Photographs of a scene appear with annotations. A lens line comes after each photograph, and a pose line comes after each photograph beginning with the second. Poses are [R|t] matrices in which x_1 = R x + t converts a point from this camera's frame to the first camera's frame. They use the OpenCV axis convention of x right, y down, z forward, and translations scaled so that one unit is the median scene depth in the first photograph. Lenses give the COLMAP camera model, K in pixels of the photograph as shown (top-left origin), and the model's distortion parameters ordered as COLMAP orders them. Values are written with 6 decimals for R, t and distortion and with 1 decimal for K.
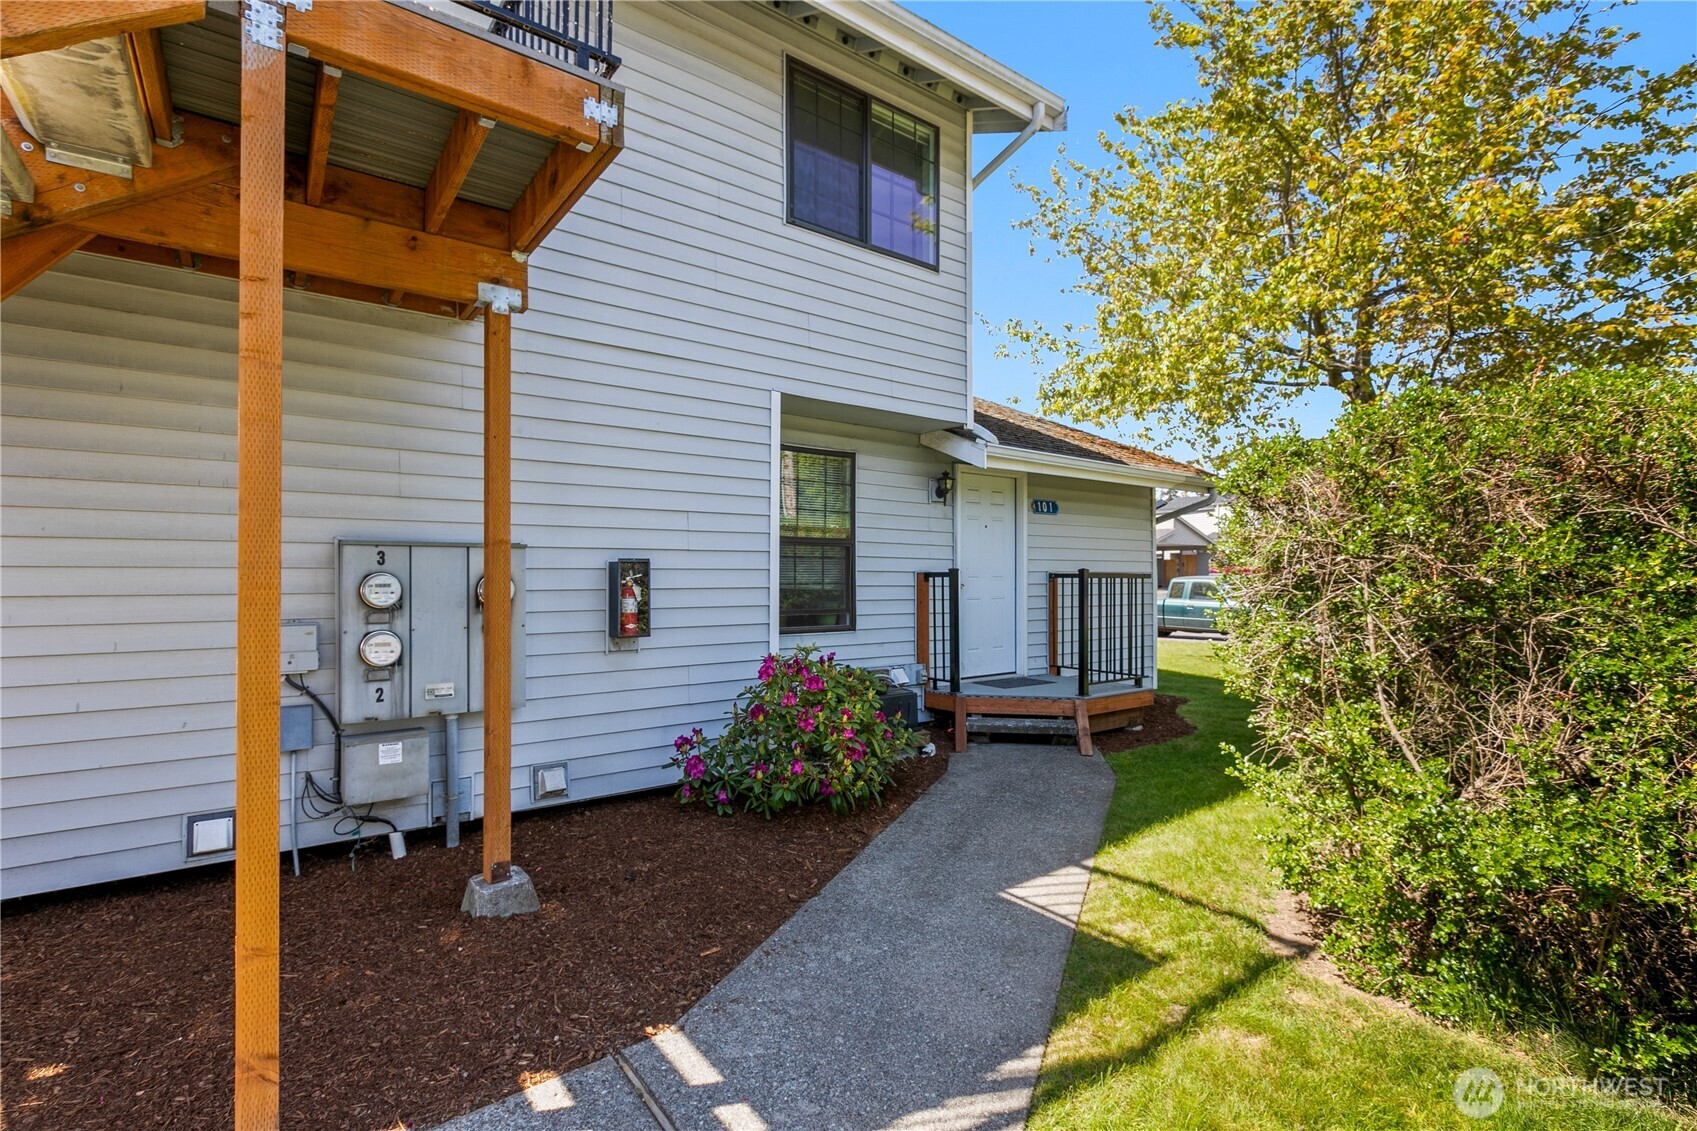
lens RADIAL K [[778.1, 0, 840.4], [0, 778.1, 573.2], [0, 0, 1]] dist [0.004133, -0.001245]
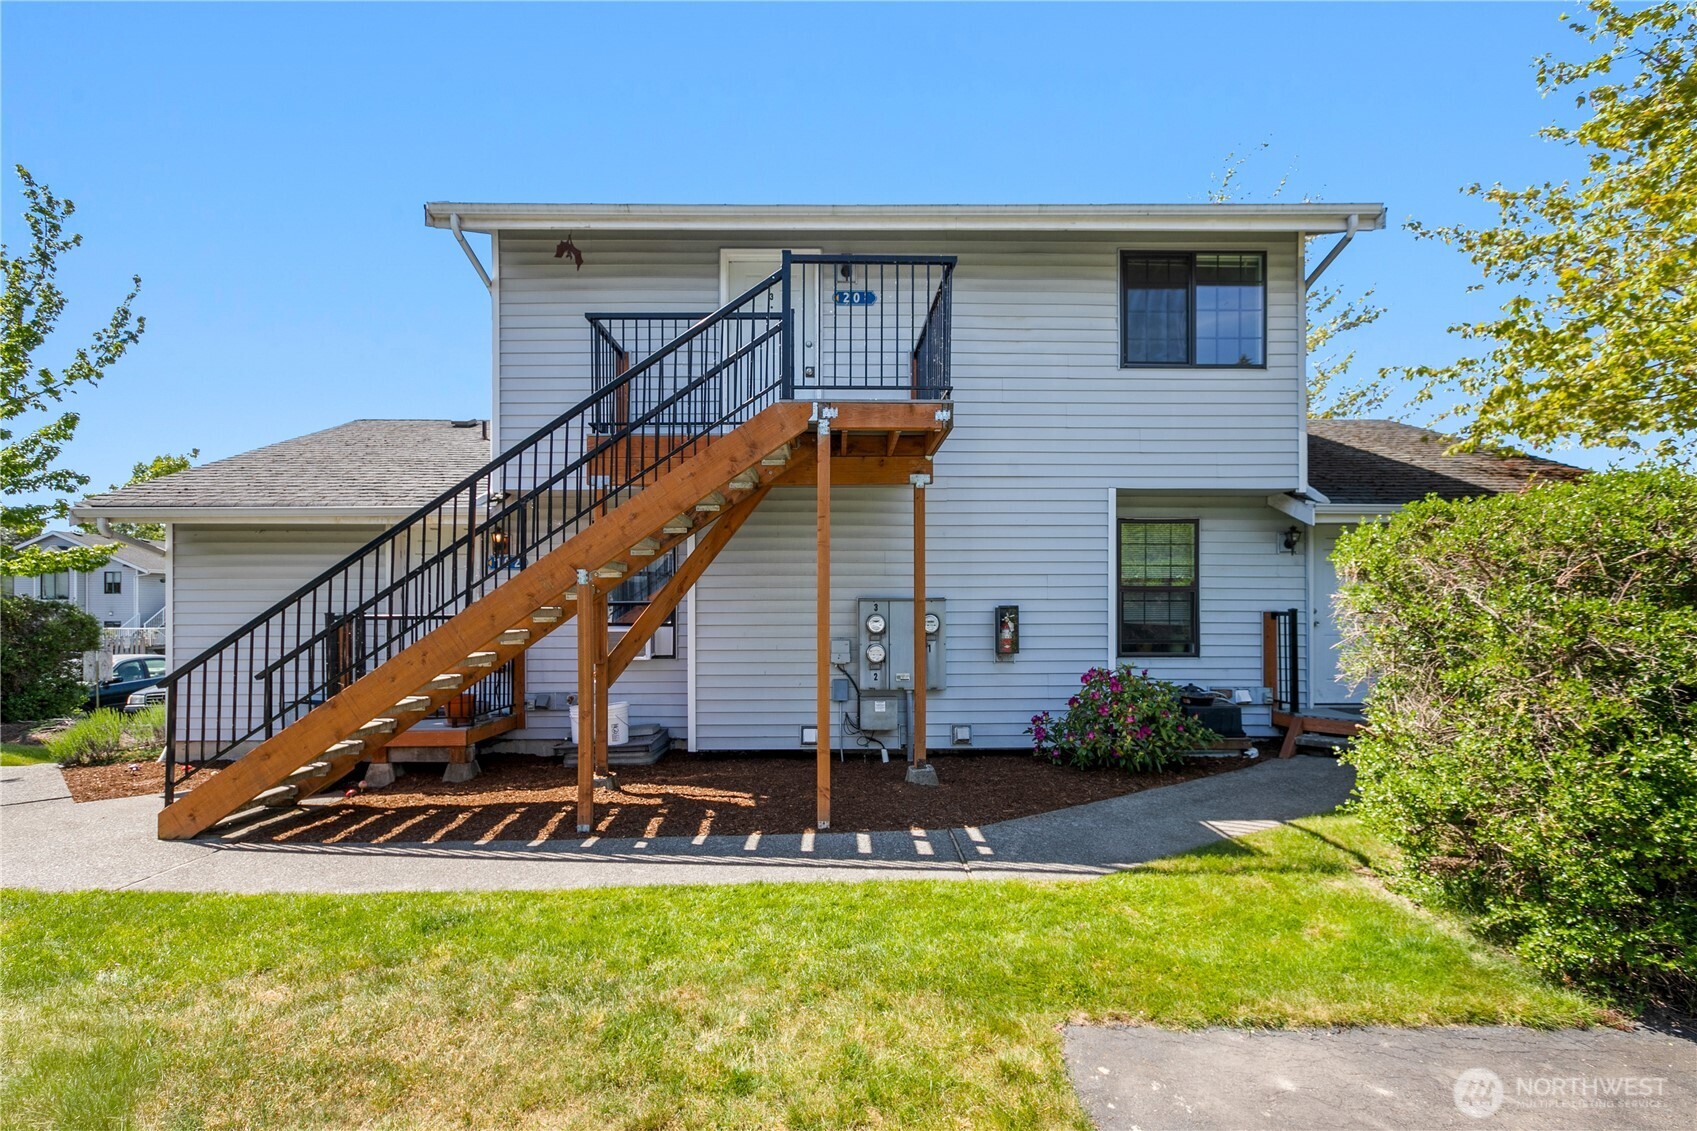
lens RADIAL K [[778.1, 0, 824.2], [0, 778.1, 595.4], [0, 0, 1]] dist [0.004133, -0.001245]
pose [[0.792733, -0.010493, -0.609479, 0.491988], [0.005531, 0.999934, -0.010021, -0.030058], [0.609545, 0.004573, 0.792739, -0.621546]]
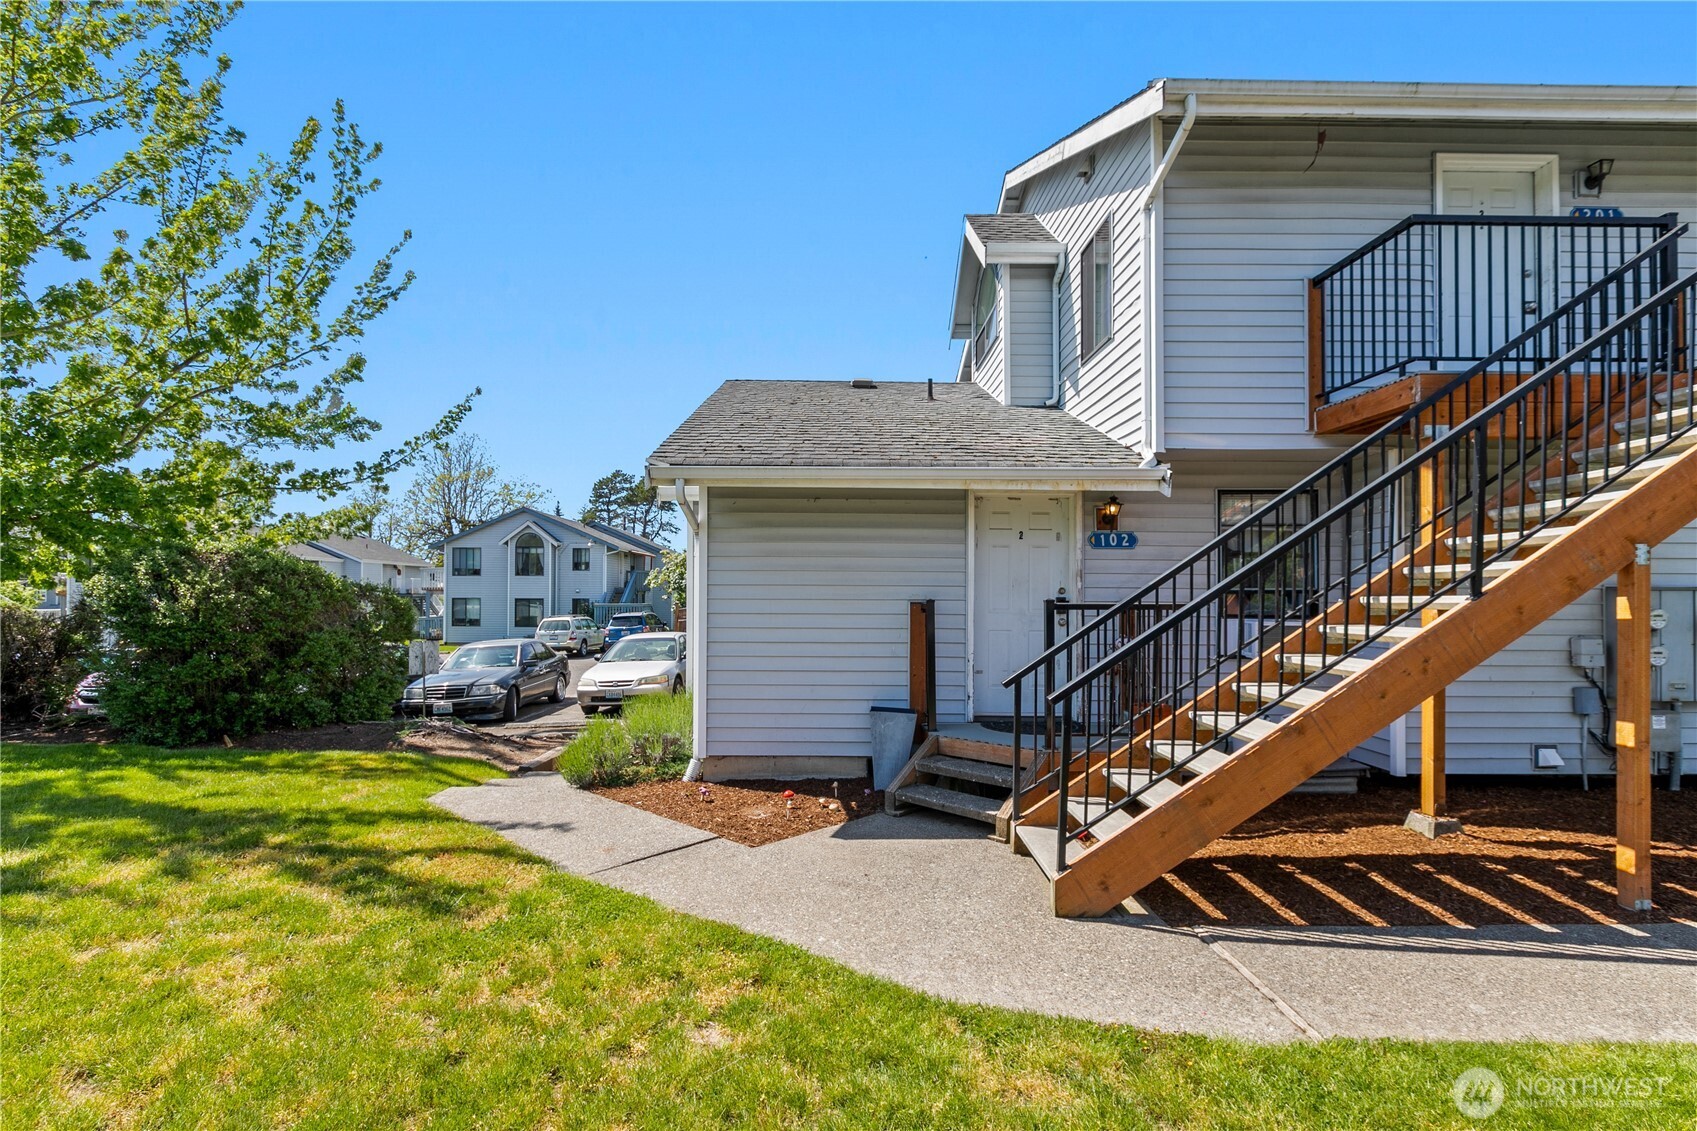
lens RADIAL K [[778.1, 0, 860.6], [0, 778.1, 574.5], [0, 0, 1]] dist [0.004133, -0.001245]
pose [[0.795981, -0.011267, -0.605216, -0.862069], [-0.000946, 0.999802, -0.019856, -0.033104], [0.605321, 0.016378, 0.795813, -1.179518]]
